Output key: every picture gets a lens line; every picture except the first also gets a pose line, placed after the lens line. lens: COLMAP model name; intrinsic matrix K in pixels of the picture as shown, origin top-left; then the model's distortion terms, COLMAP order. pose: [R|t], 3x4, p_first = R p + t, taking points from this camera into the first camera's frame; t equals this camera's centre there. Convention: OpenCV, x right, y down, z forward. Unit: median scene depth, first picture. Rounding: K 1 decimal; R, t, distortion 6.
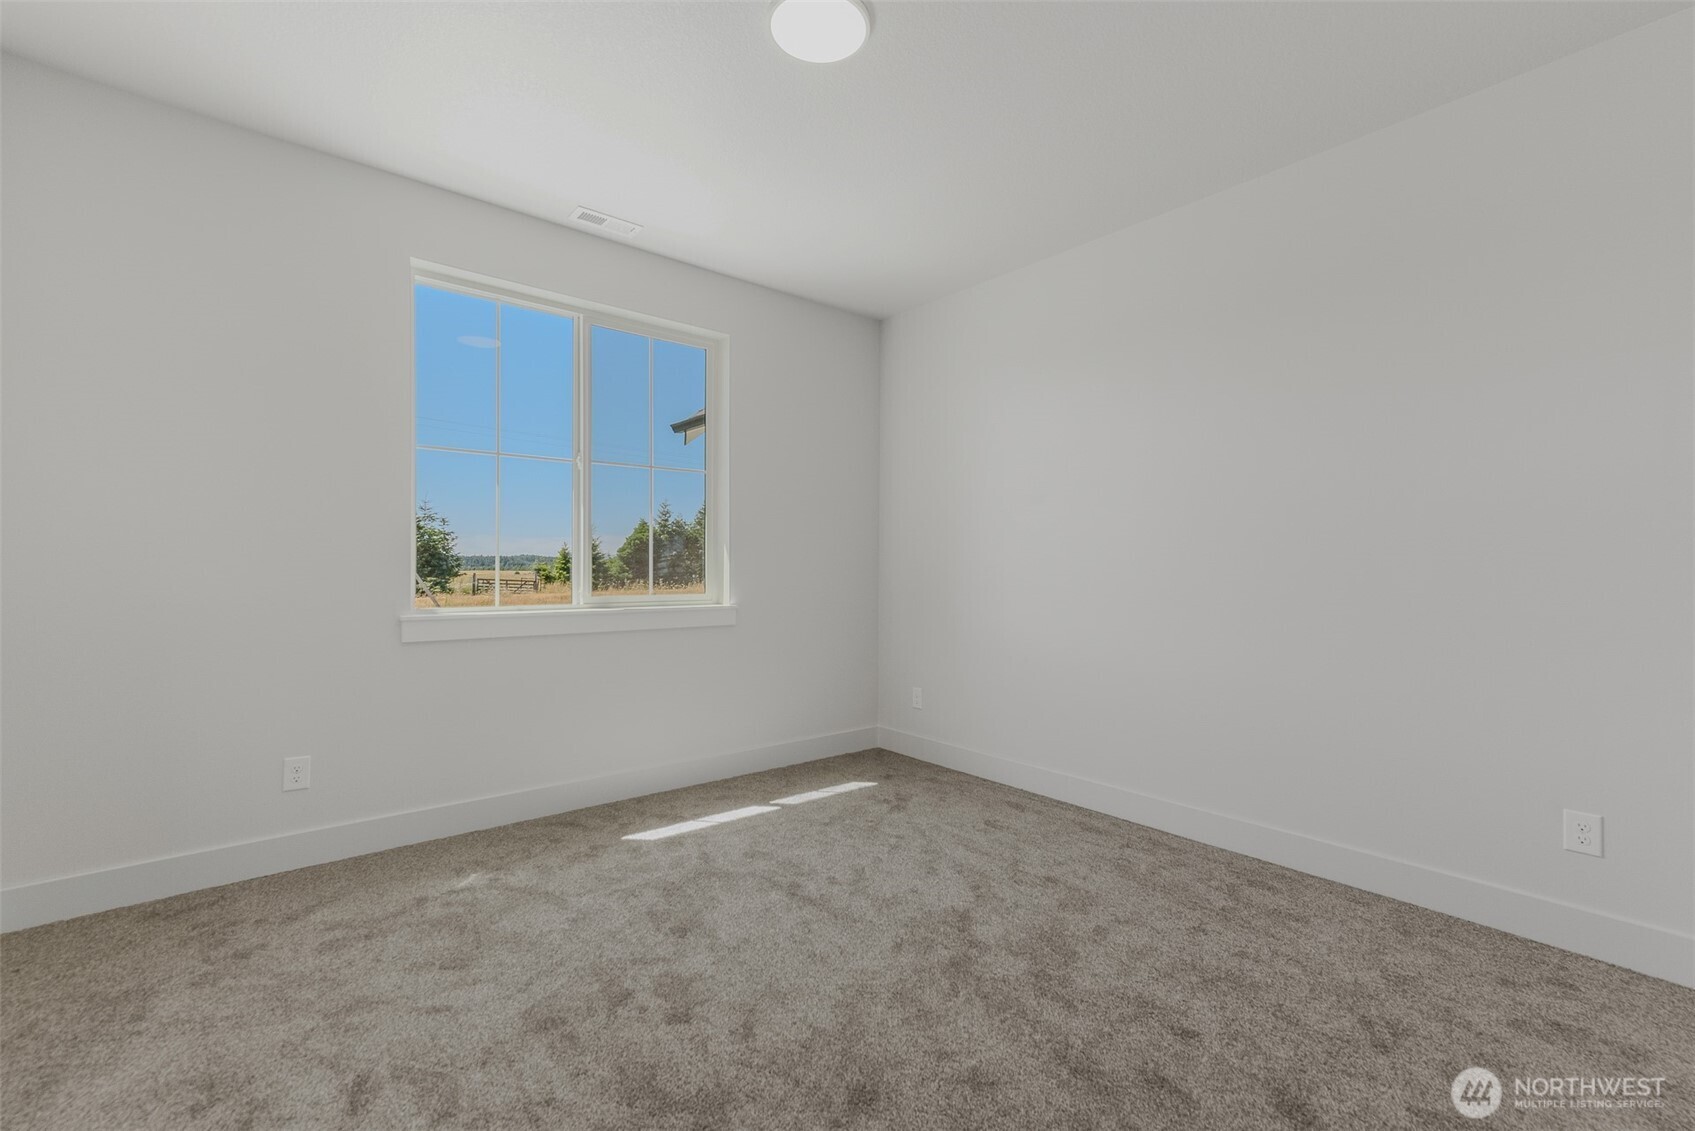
lens RADIAL K [[726.1, 0, 859.5], [0, 726.1, 568.7], [0, 0, 1]] dist [0.017358, 0.002245]
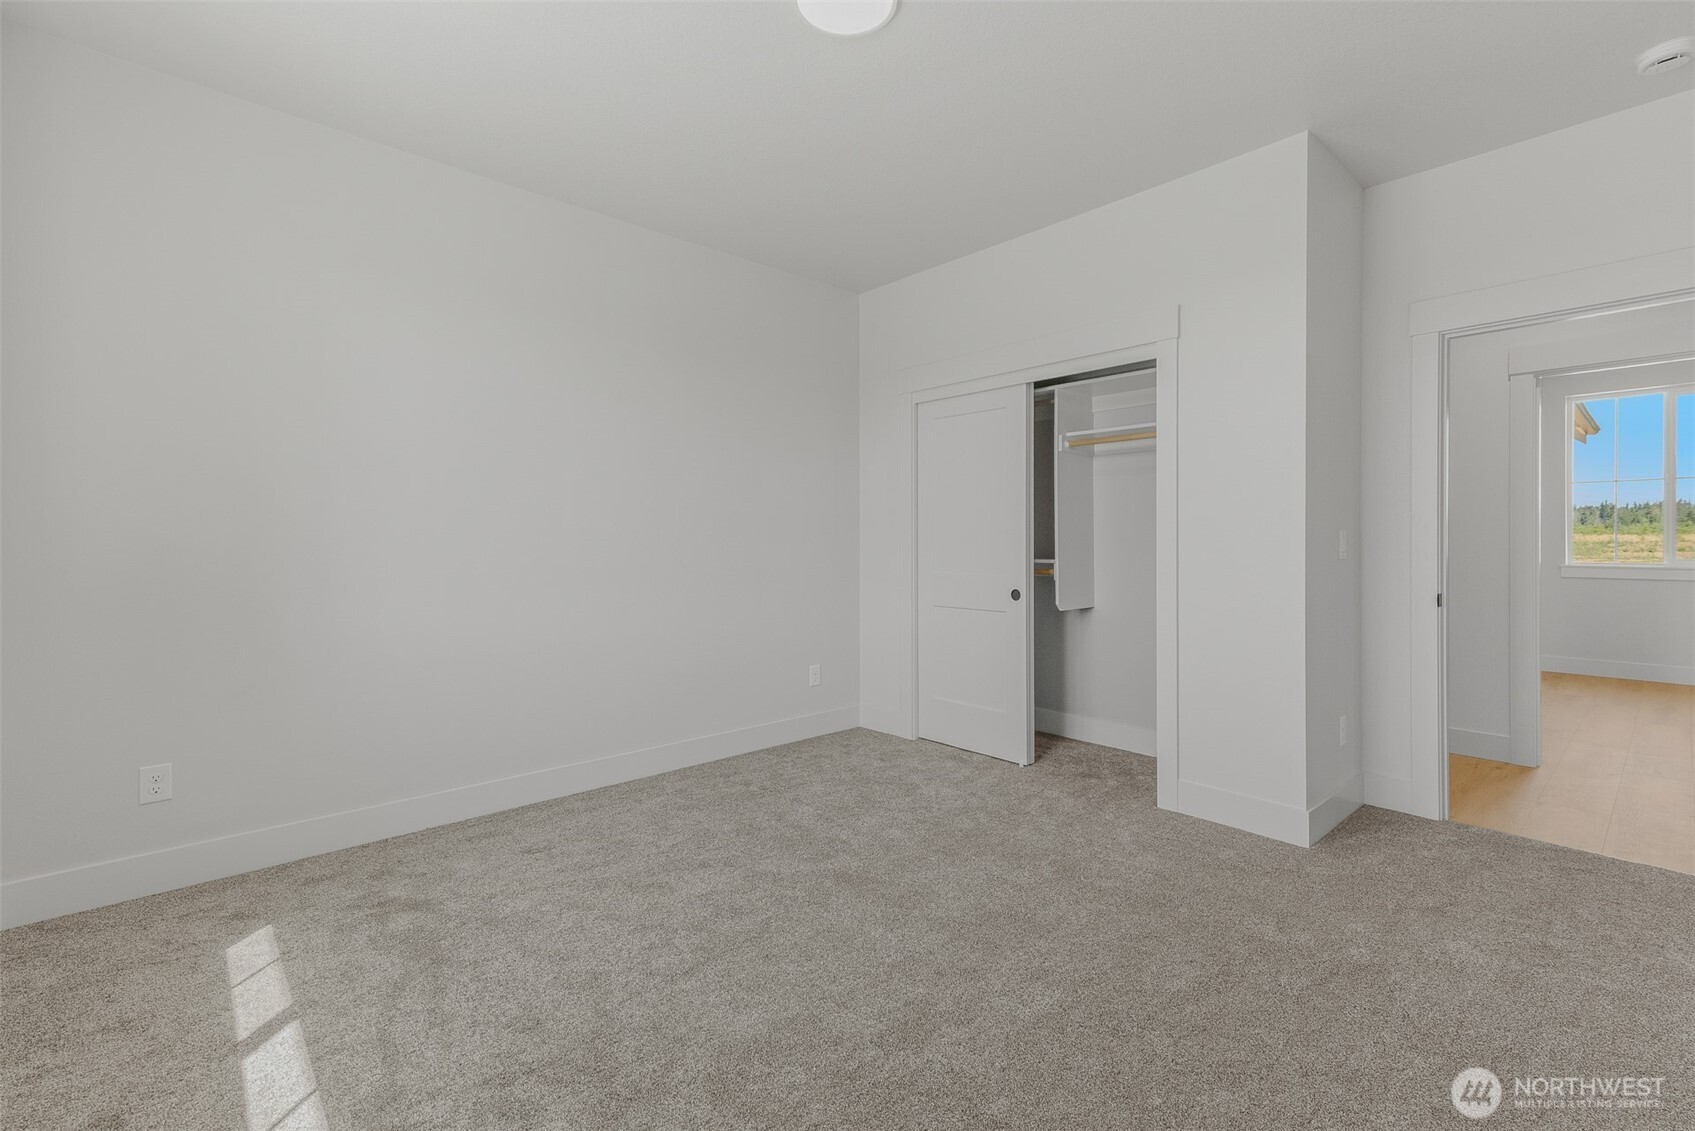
lens RADIAL K [[726.1, 0, 859.8], [0, 726.1, 550.9], [0, 0, 1]] dist [0.017358, 0.002245]
pose [[-0.031271, -0.018596, 0.999338, -0.682570], [0.005247, 0.999810, 0.018769, -0.010060], [-0.999497, 0.005831, -0.031167, 0.663057]]
